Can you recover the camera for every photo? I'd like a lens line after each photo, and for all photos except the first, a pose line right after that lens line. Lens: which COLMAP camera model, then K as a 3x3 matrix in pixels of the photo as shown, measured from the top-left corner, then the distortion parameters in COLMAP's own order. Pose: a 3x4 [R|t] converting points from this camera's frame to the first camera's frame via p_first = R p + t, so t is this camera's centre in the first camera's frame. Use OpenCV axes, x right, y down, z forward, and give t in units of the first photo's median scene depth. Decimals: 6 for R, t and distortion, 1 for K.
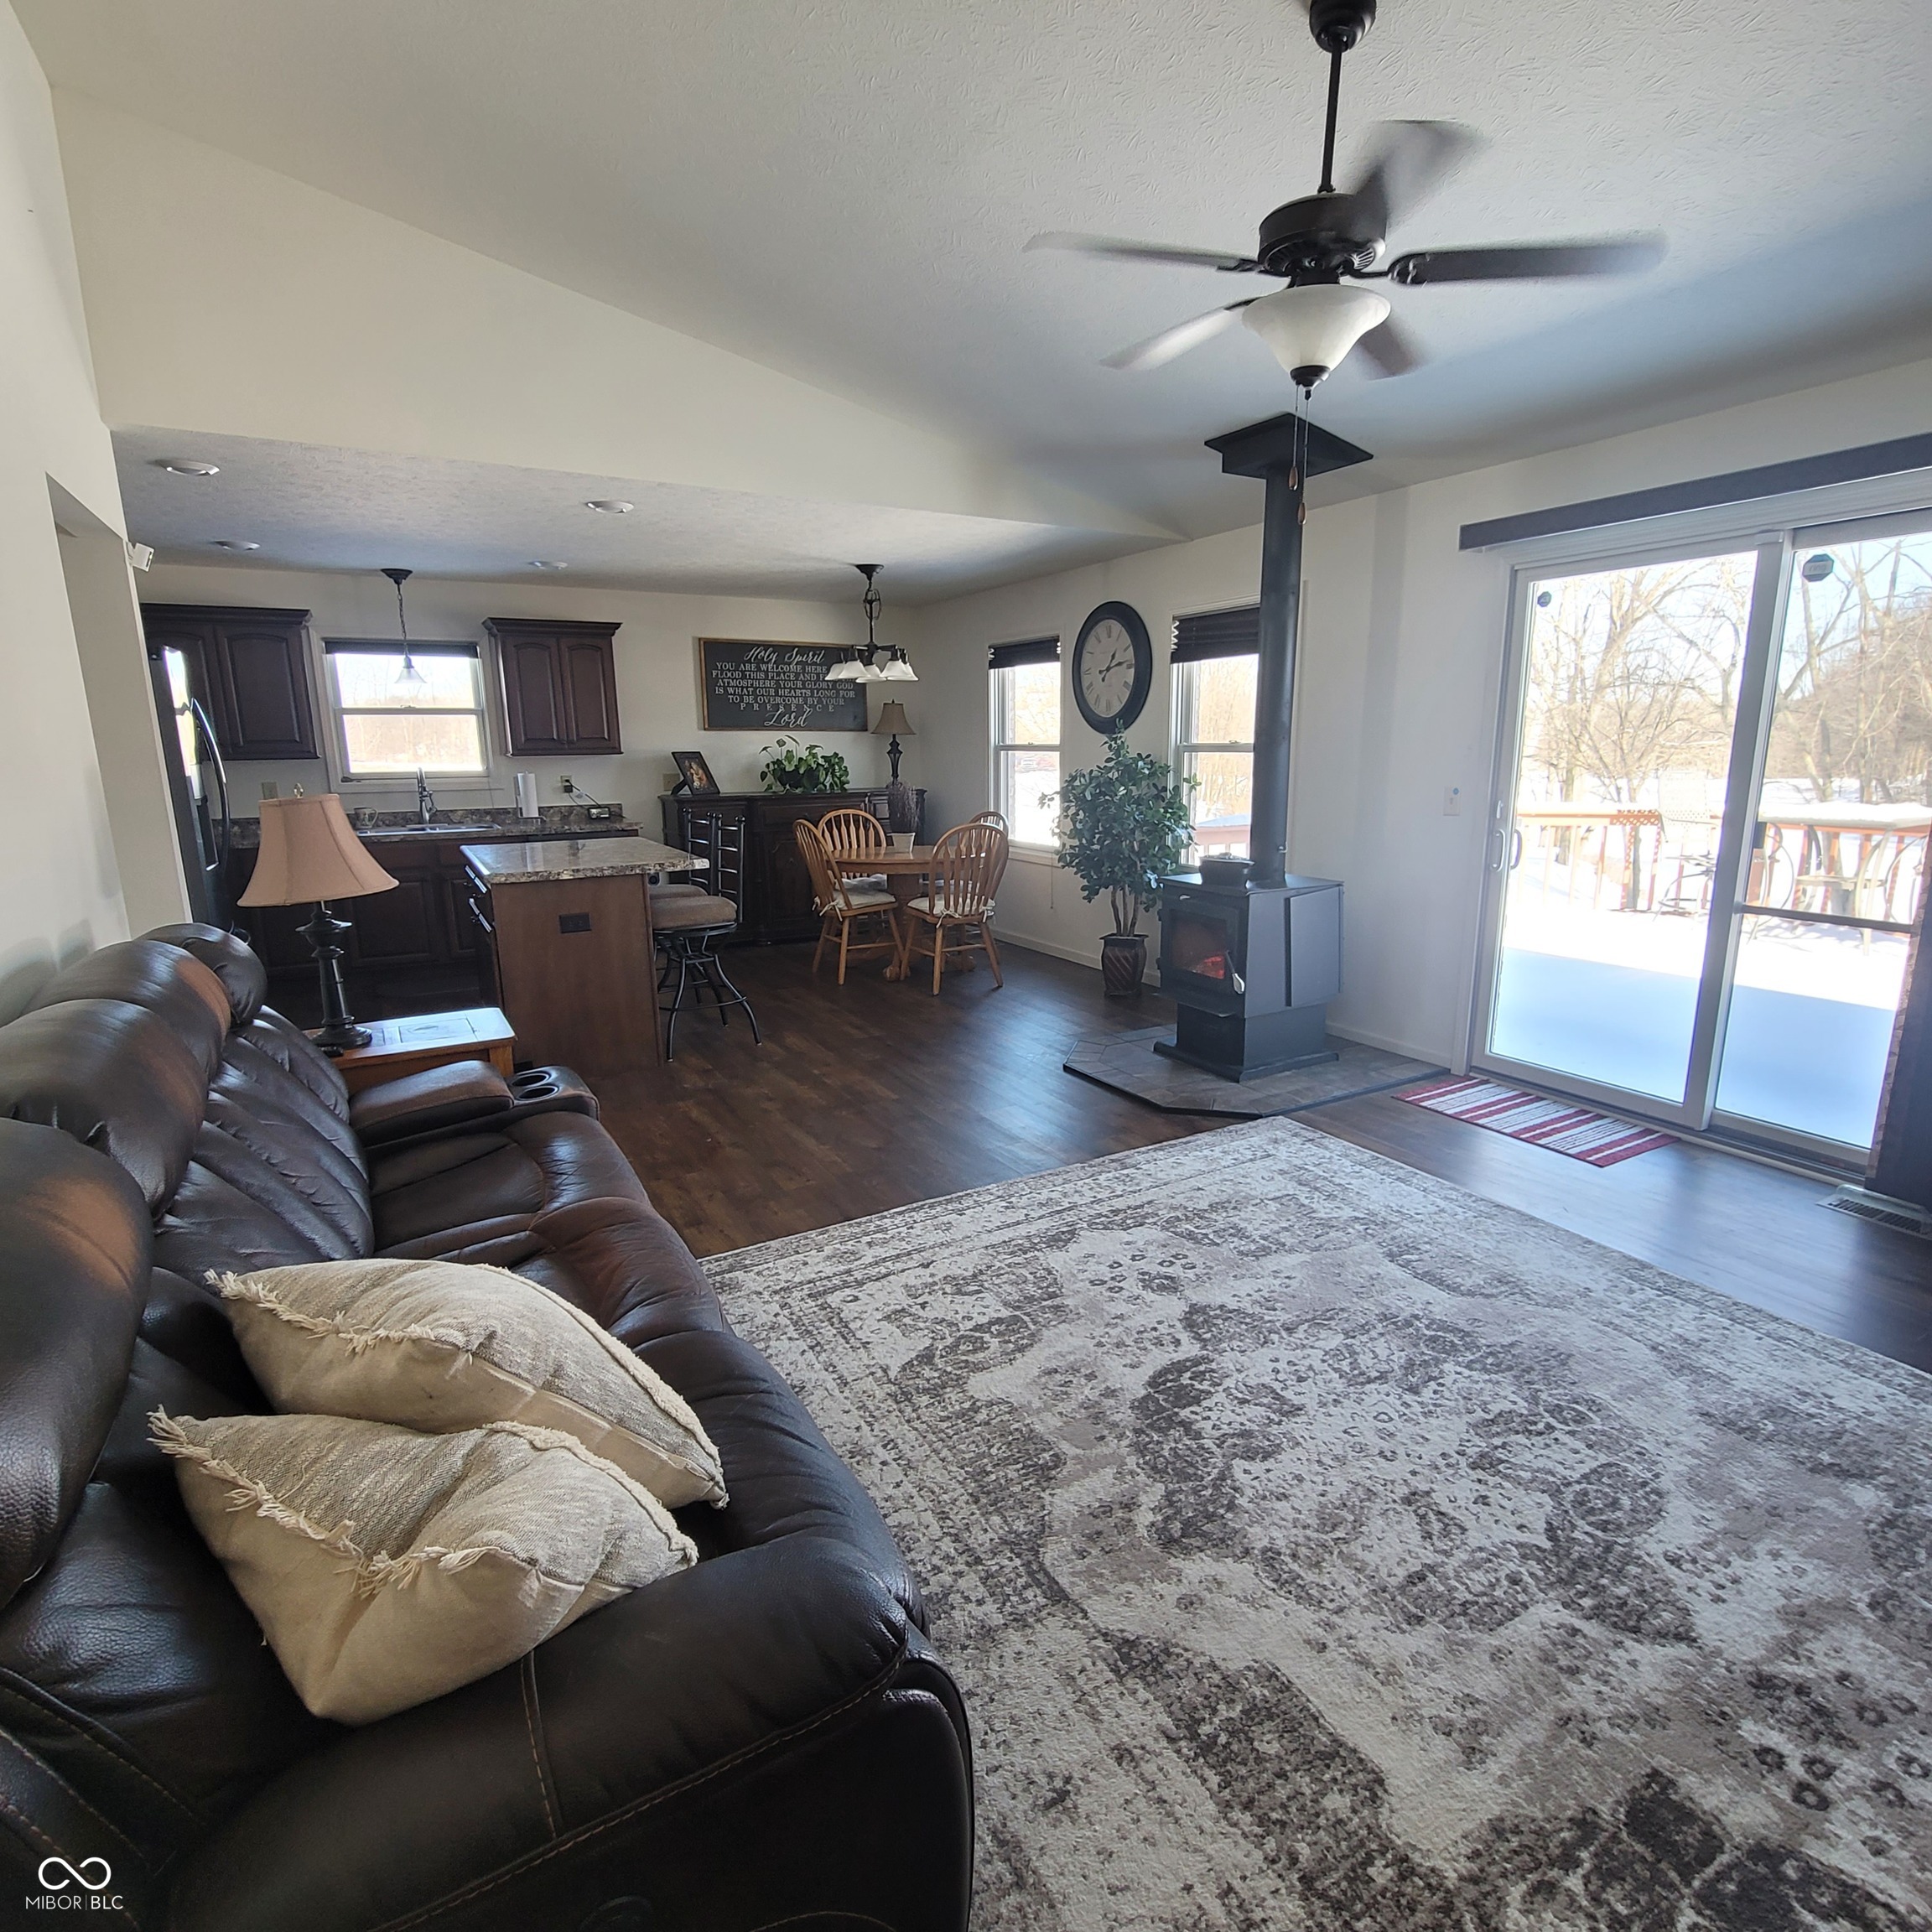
lens RADIAL K [[1060.2, 0, 981.6], [0, 1060.2, 976.7], [0, 0, 1]] dist [-0.010657, 0.003777]
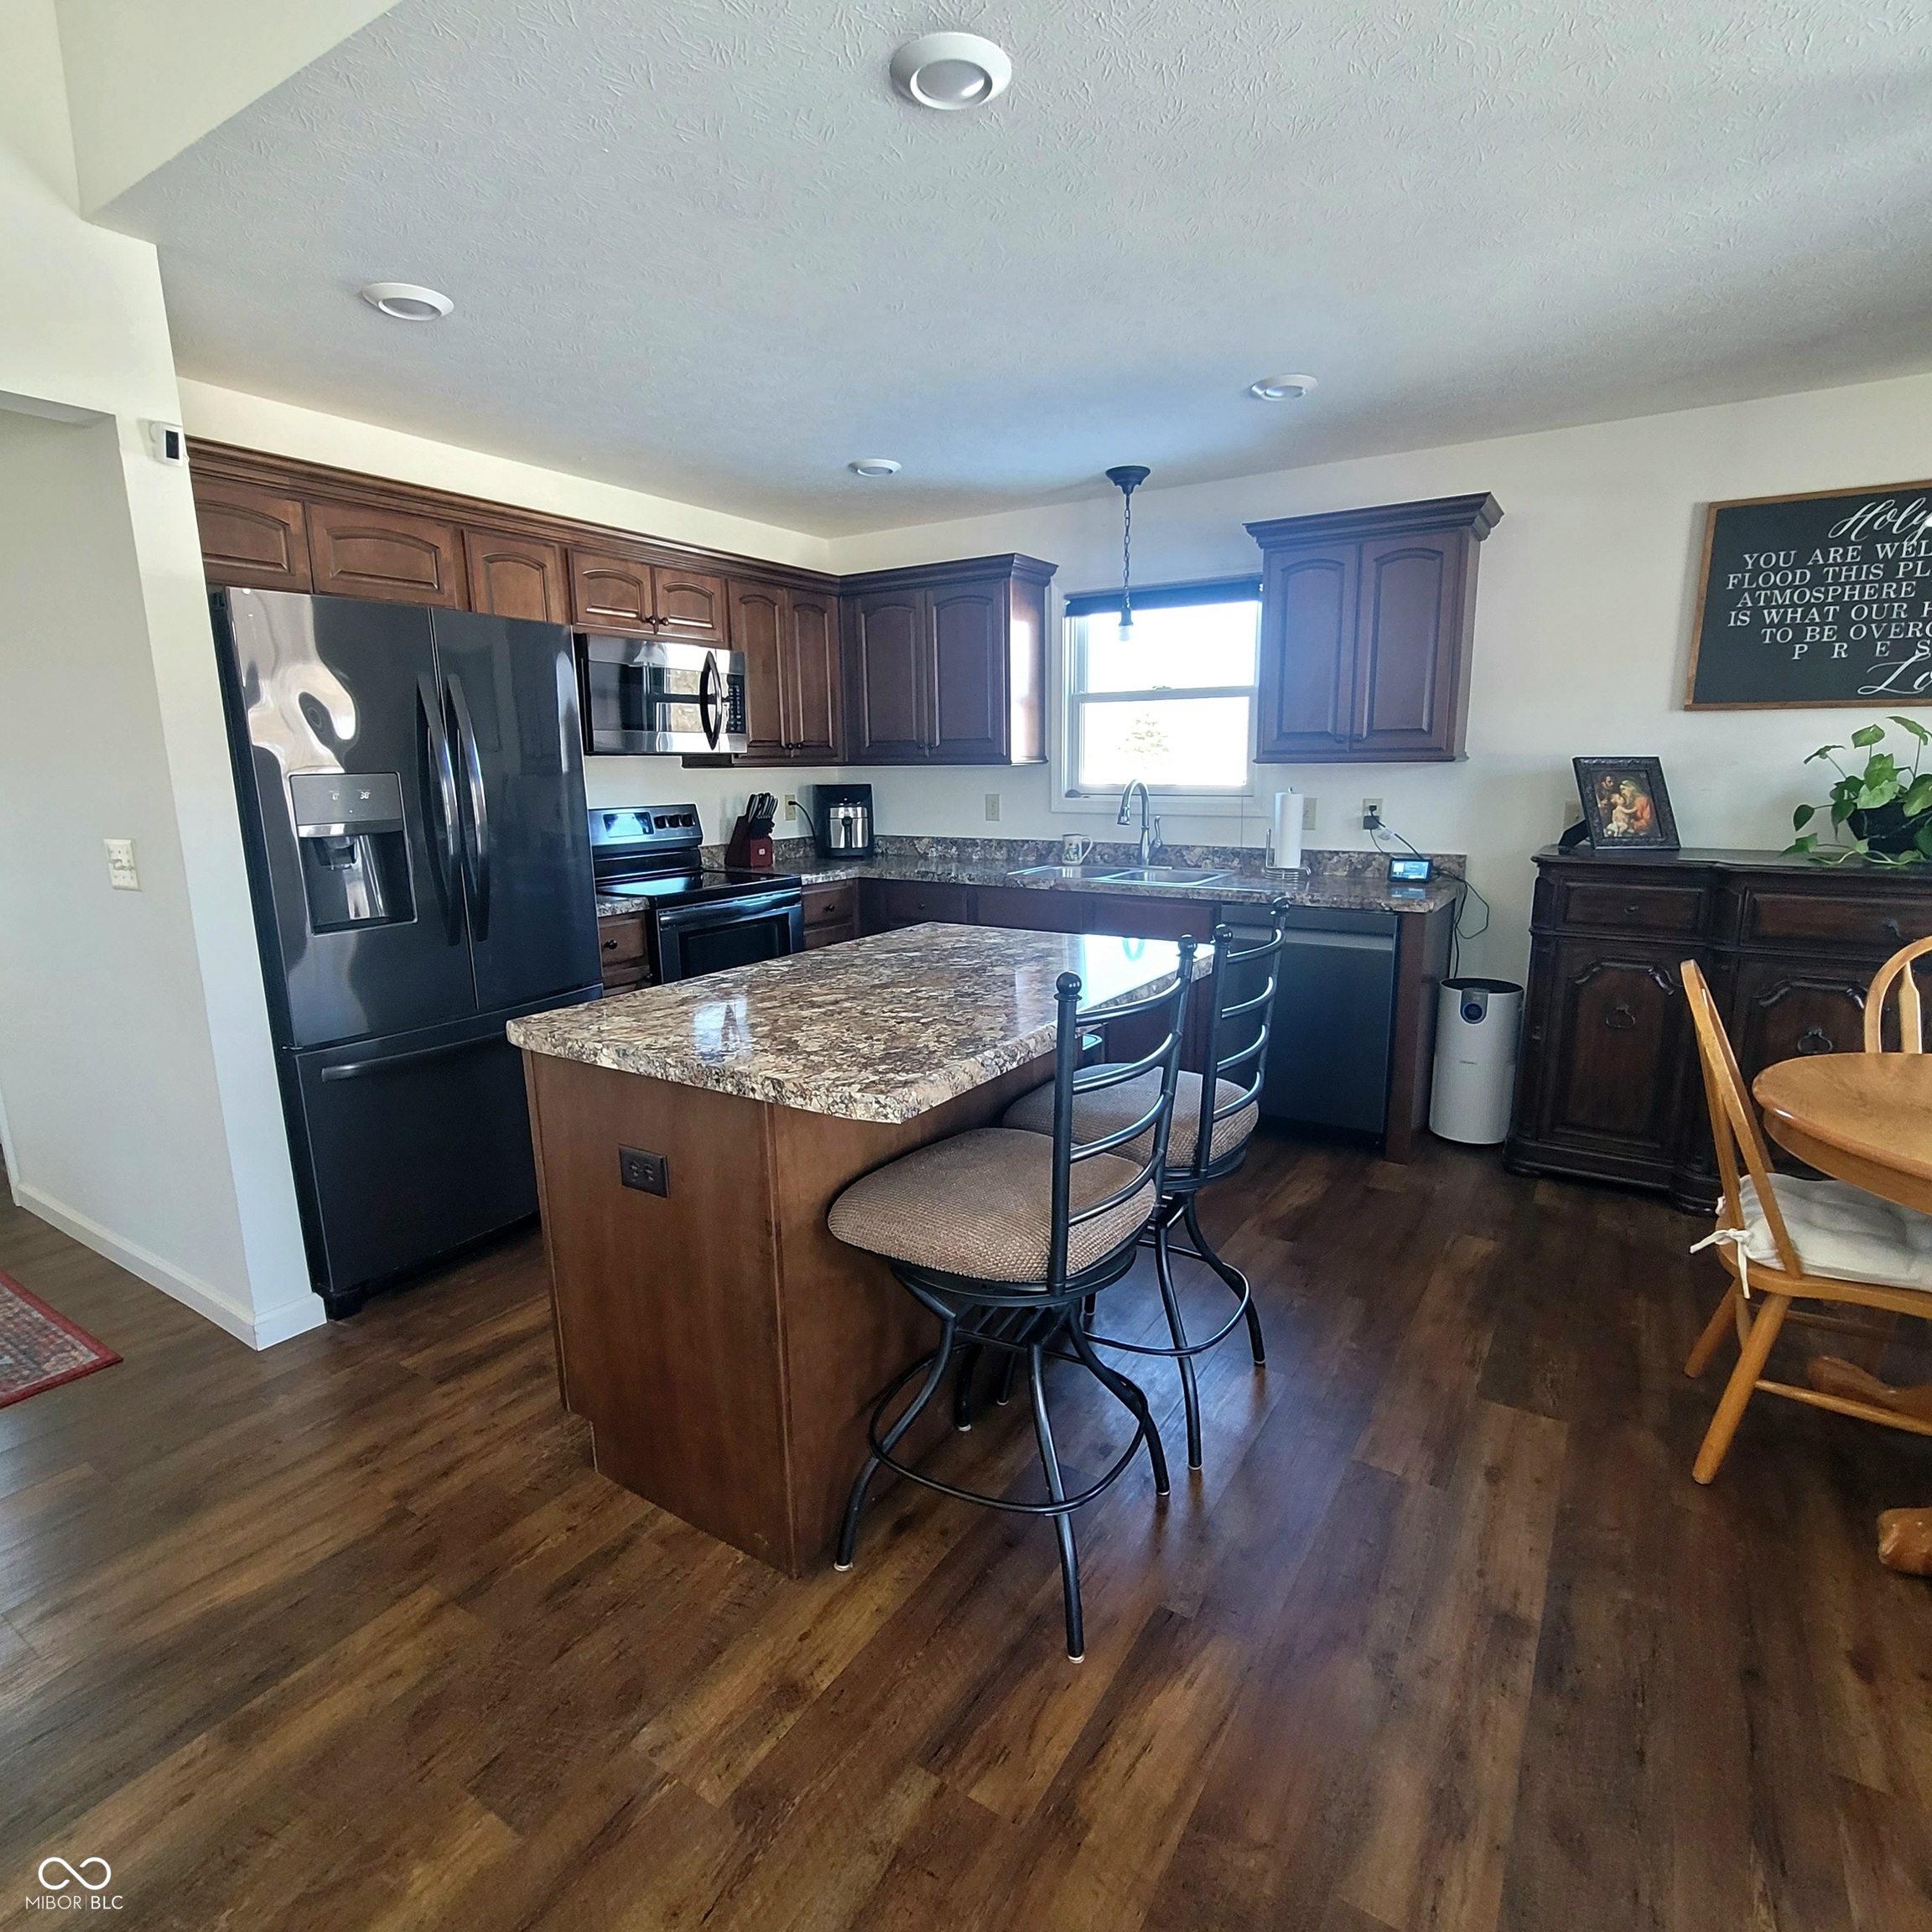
lens RADIAL K [[1060.2, 0, 981.1], [0, 1060.2, 978.2], [0, 0, 1]] dist [-0.010657, 0.003777]
pose [[0.465133, 0.183015, -0.866116, 0.023222], [-0.185768, 0.976790, 0.106637, -0.206414], [0.865530, 0.111296, 0.488335, 0.970335]]
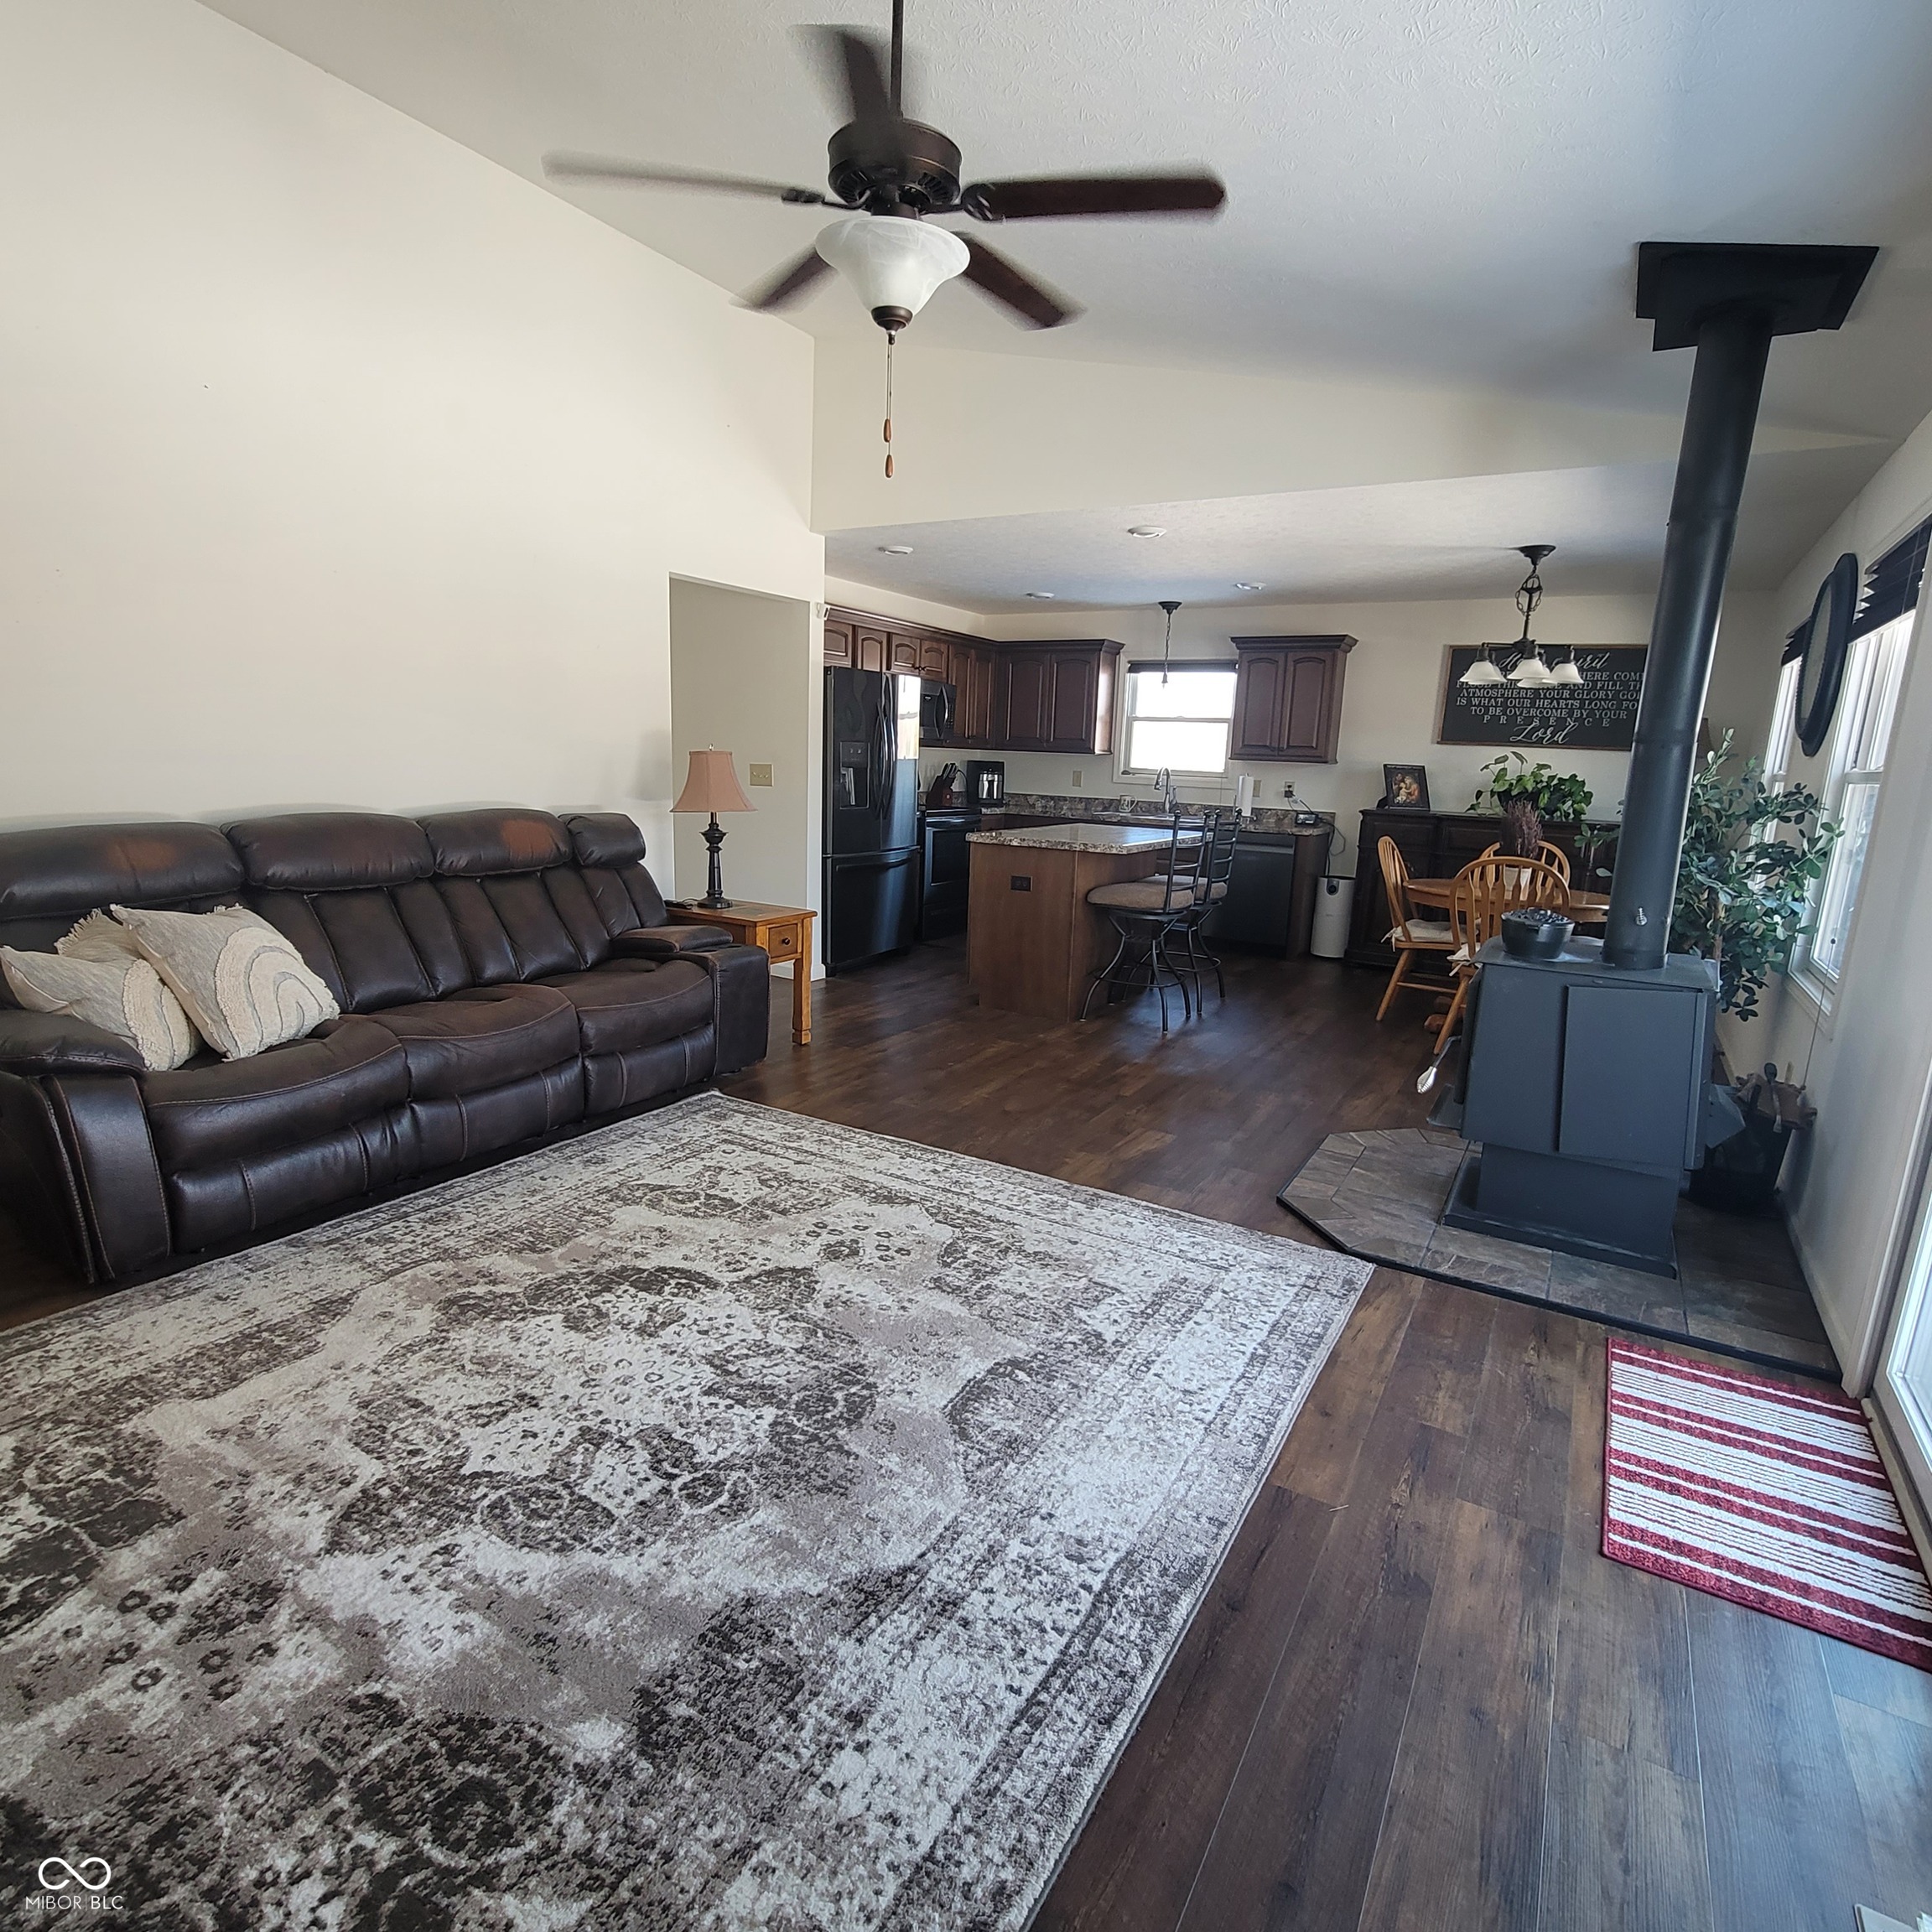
lens RADIAL K [[1060.2, 0, 980.3], [0, 1060.2, 982.0], [0, 0, 1]] dist [-0.010657, 0.003777]
pose [[0.488602, 0.211669, -0.846442, 0.695574], [-0.231428, 0.966818, 0.108181, -0.066426], [0.841255, 0.143033, 0.521375, 0.367279]]
